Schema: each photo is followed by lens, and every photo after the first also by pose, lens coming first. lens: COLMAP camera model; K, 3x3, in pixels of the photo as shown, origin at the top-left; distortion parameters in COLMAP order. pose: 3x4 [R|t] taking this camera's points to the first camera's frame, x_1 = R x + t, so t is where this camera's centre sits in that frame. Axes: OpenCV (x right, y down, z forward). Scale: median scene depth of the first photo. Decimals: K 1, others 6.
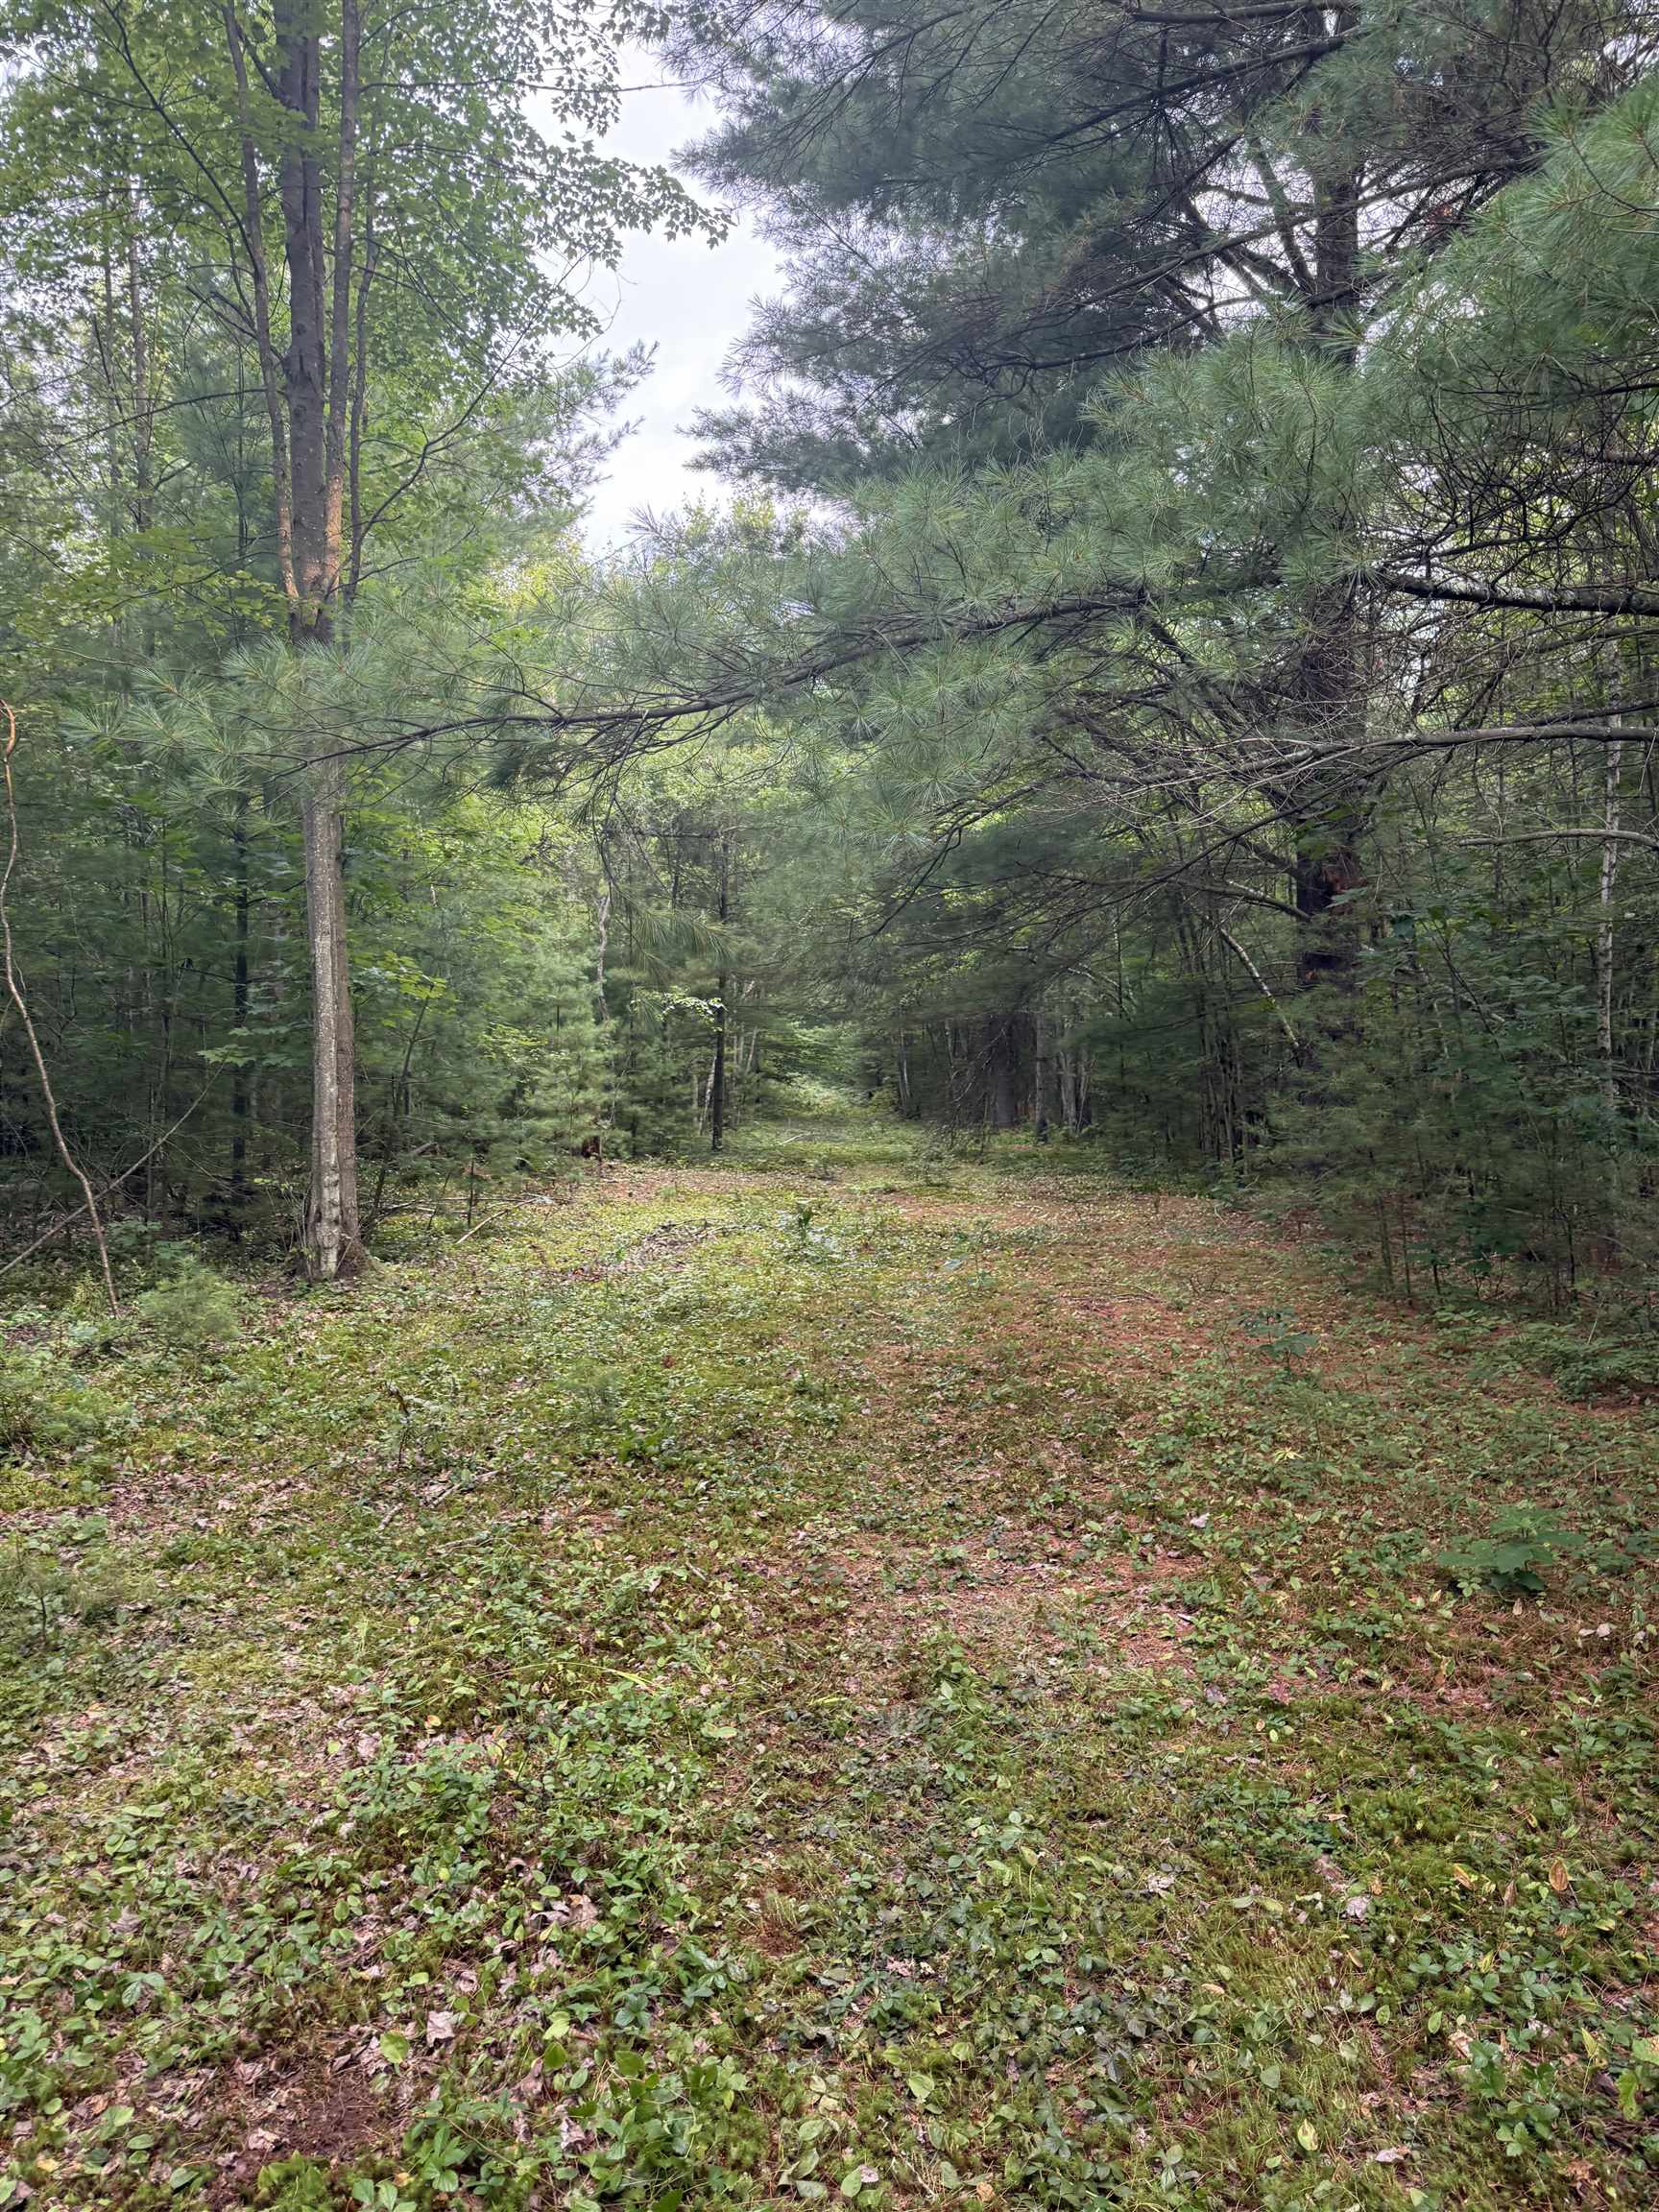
lens RADIAL K [[1513.7, 0, 829.5], [0, 1513.7, 1106.0], [0, 0, 1]] dist [0.044785, -0.026802]
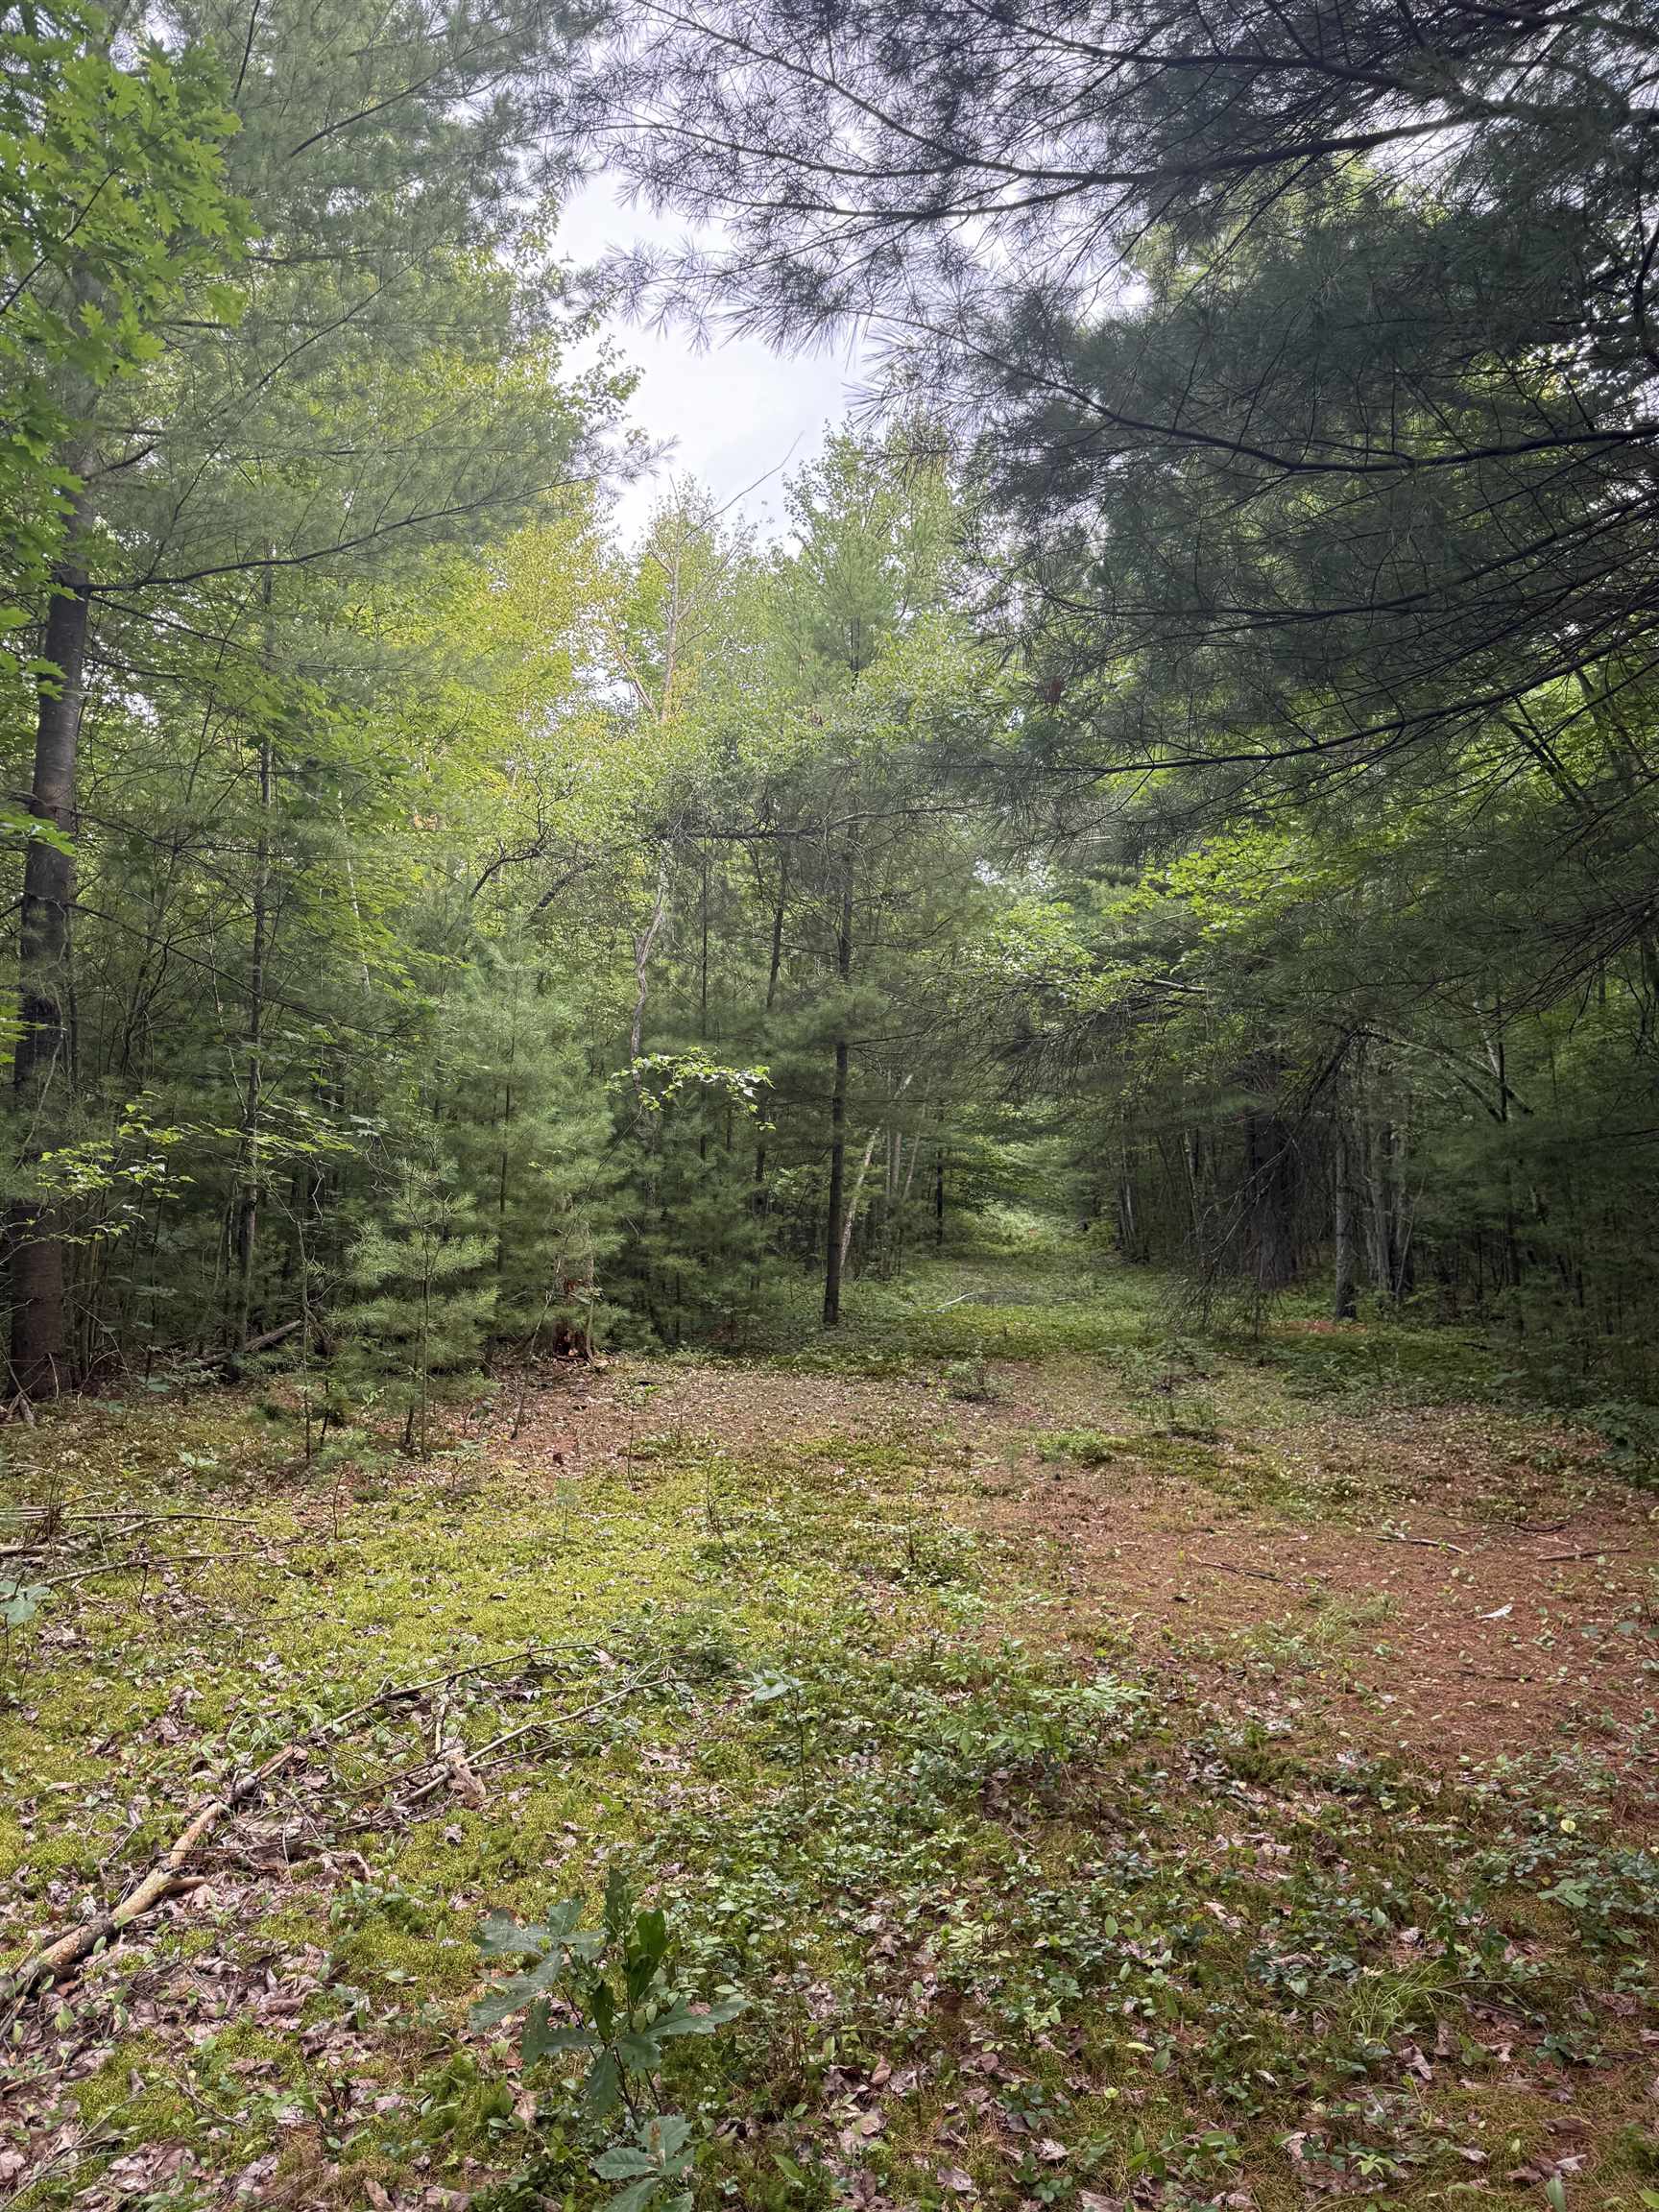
lens RADIAL K [[1513.7, 0, 829.5], [0, 1513.7, 1106.0], [0, 0, 1]] dist [0.044785, -0.026802]
pose [[0.988992, -0.008167, -0.147745, 0.013679], [-0.003977, 0.996648, -0.081714, -0.006097], [0.147917, 0.081402, 0.985644, 0.219691]]
